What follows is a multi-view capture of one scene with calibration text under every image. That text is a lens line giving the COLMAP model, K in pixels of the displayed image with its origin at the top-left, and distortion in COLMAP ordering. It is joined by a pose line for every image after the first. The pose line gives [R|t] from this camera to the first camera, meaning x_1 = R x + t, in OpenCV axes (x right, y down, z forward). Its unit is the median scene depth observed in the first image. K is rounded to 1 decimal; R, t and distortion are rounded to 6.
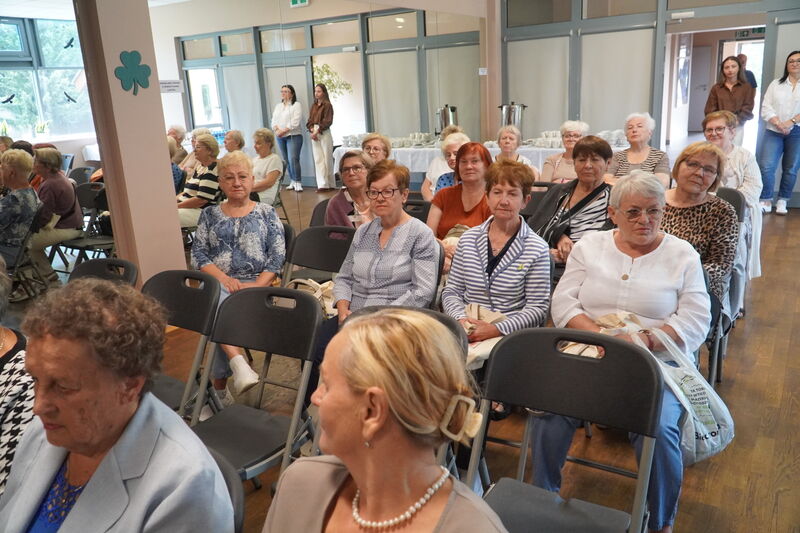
lens RADIAL K [[676.8, 0, 388.8], [0, 676.8, 268.0], [0, 0, 1]] dist [0.006468, -0.004459]
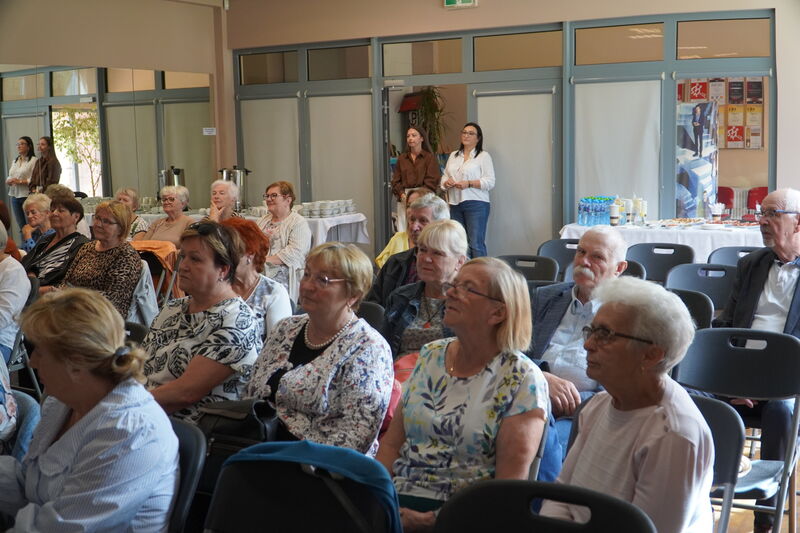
lens RADIAL K [[991.6, 0, 400.0], [0, 991.6, 266.5], [0, 0, 1]] dist [-0.030935, -0.040967]
pose [[0.996857, 0.024168, 0.075449, 0.259205], [-0.014035, 0.991143, -0.132054, 0.050580], [-0.077972, 0.130580, 0.988367, -0.258994]]
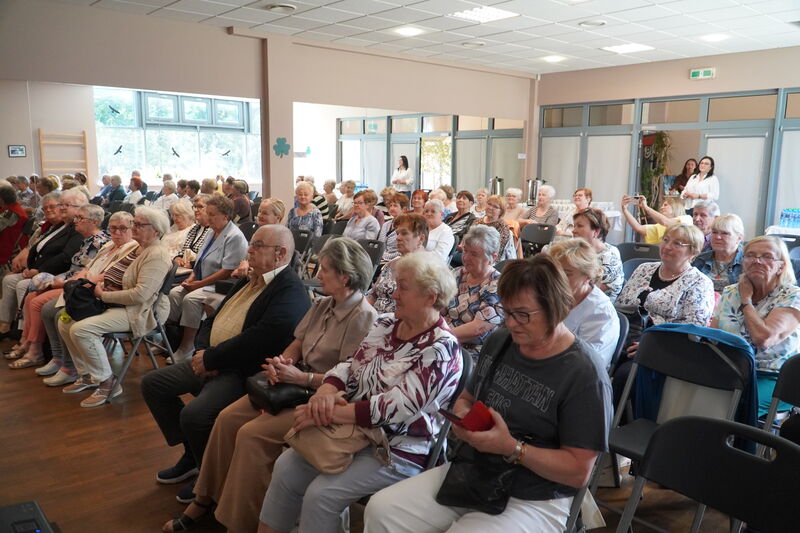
lens RADIAL K [[637.5, 0, 400.0], [0, 637.5, 266.5], [0, 0, 1]] dist [0.025750, -0.042713]
pose [[0.969802, 0.103202, -0.220982, 0.186609], [-0.122601, 0.989549, -0.075913, 0.074017], [0.210838, 0.100713, 0.972319, -0.332036]]
